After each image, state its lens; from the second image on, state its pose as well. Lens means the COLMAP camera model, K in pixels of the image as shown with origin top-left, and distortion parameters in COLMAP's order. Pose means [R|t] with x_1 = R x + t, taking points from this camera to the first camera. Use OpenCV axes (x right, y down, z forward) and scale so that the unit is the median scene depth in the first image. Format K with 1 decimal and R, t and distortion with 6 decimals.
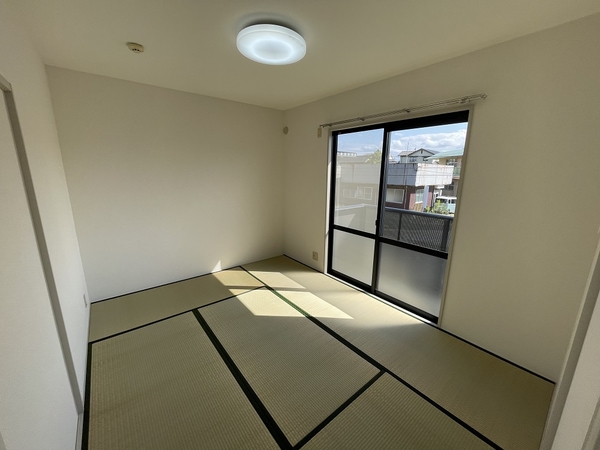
lens RADIAL K [[241.8, 0, 299.4], [0, 241.8, 224.7], [0, 0, 1]] dist [-0.003733, -0.000052]
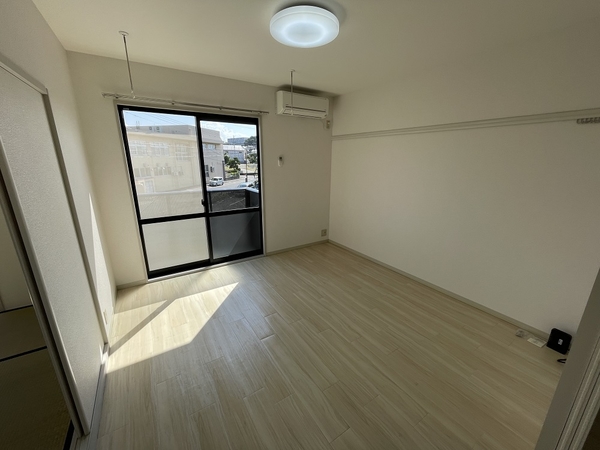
lens RADIAL K [[241.8, 0, 300.0], [0, 241.8, 222.9], [0, 0, 1]] dist [-0.003733, -0.000052]
pose [[0.089500, -0.279761, 0.955889, -0.694002], [0.211561, 0.943179, 0.256233, -0.103128], [-0.973258, 0.179296, 0.143601, 0.395581]]
